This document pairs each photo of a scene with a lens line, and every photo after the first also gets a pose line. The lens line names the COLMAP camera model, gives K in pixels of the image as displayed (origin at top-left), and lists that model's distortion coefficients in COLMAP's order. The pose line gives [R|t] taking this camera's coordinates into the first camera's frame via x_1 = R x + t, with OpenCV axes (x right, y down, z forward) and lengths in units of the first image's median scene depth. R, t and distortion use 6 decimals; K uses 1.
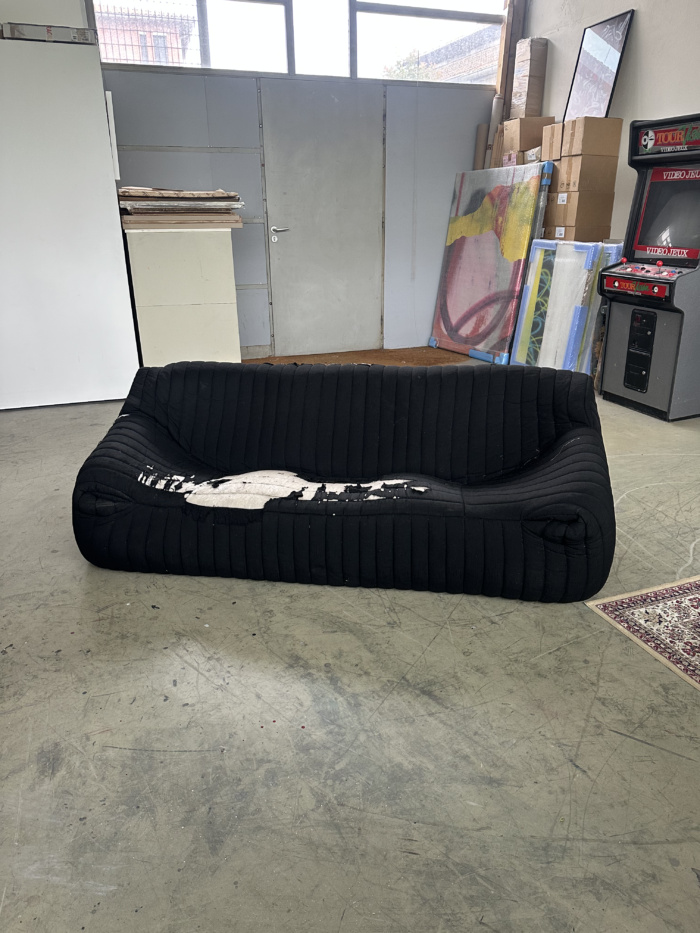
lens RADIAL K [[659.2, 0, 346.6], [0, 659.2, 472.1], [0, 0, 1]] dist [0.029091, -0.029612]
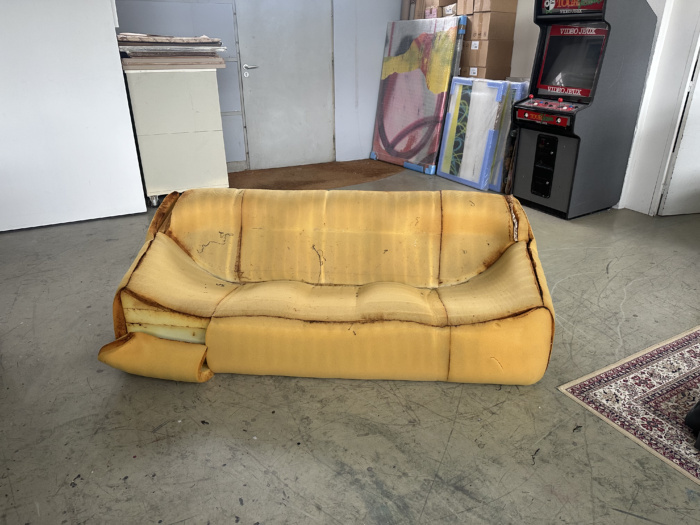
lens RADIAL K [[498.2, 0, 350.0], [0, 498.2, 262.5], [0, 0, 1]] dist [0.000469, 0.000701]
pose [[0.990398, -0.046377, 0.130238, -0.082925], [0.041176, 0.998254, 0.042346, -0.056440], [-0.131974, -0.036577, 0.990578, 0.076260]]
